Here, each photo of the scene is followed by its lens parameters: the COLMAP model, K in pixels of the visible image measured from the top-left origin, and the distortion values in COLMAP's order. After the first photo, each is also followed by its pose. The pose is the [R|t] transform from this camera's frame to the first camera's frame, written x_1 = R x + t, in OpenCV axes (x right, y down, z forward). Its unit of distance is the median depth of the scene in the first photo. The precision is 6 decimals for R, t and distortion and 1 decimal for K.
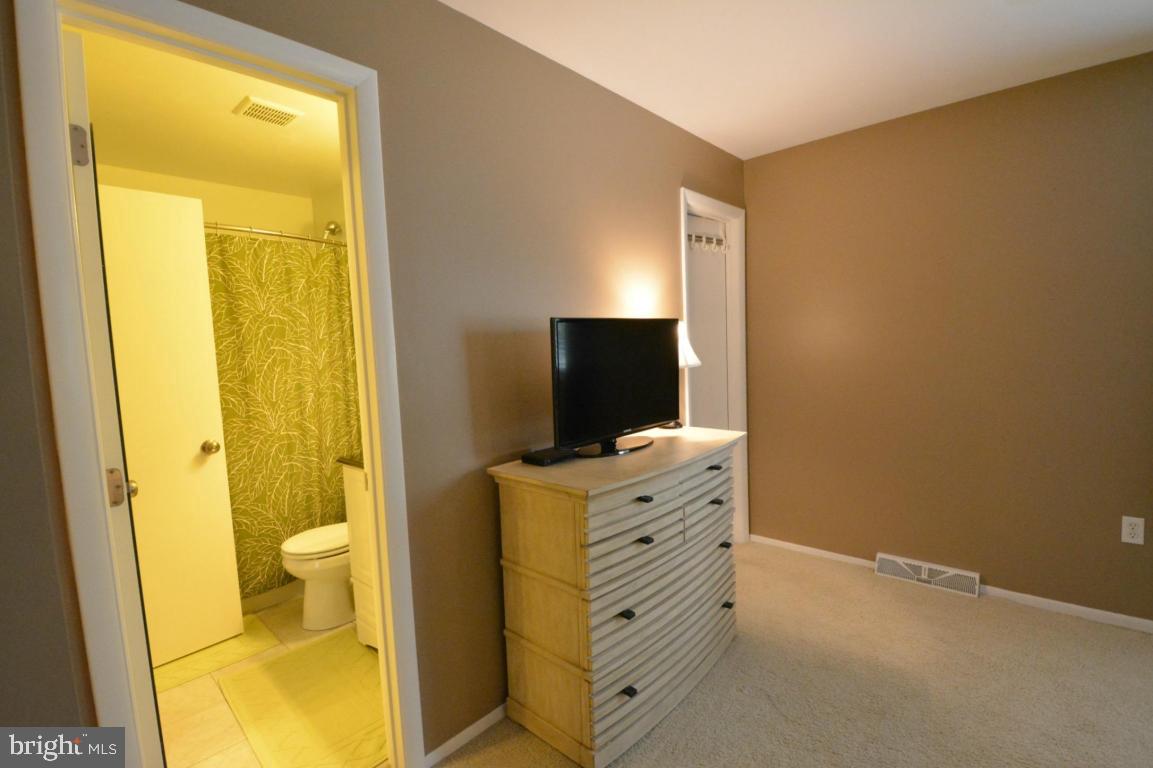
lens RADIAL K [[526.9, 0, 561.0], [0, 526.9, 382.8], [0, 0, 1]] dist [0.000434, -0.016207]
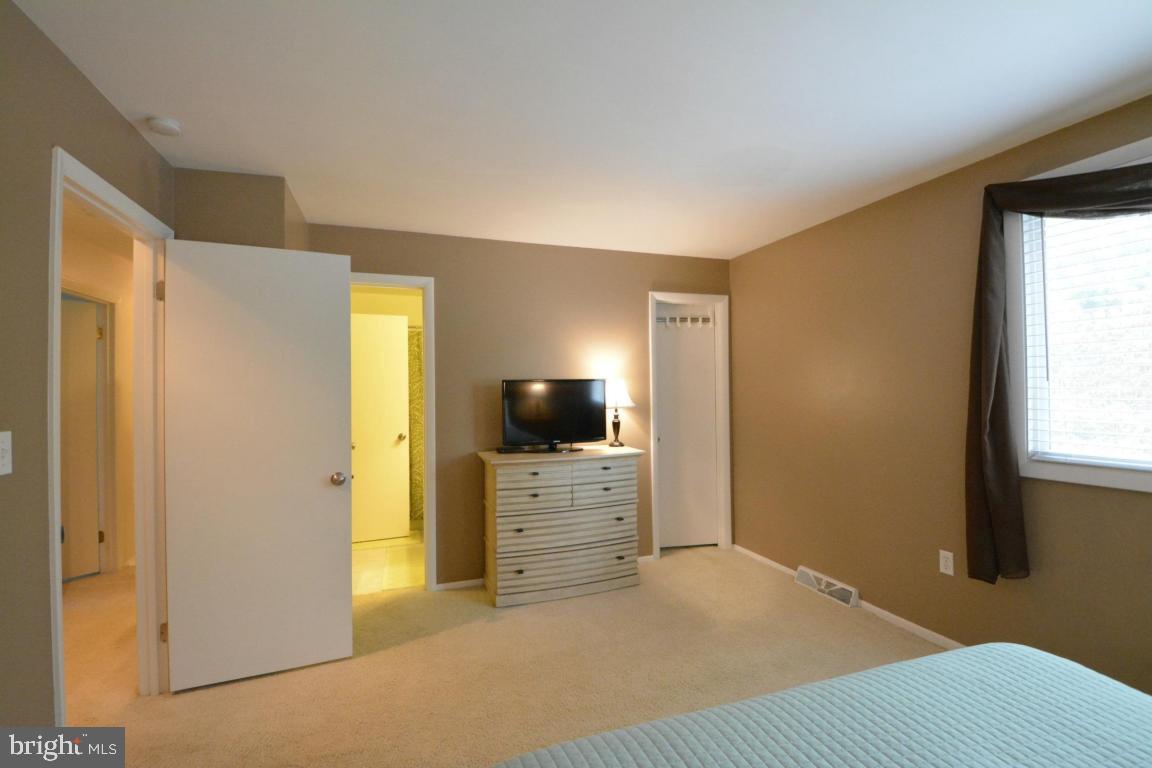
lens RADIAL K [[526.4, 0, 573.7], [0, 526.4, 384.7], [0, 0, 1]] dist [0.000434, -0.016207]
pose [[0.876320, 0.024360, -0.481113, 0.979398], [-0.060358, 0.996403, -0.059488, 0.003637], [0.477933, 0.081169, 0.874638, -0.519048]]
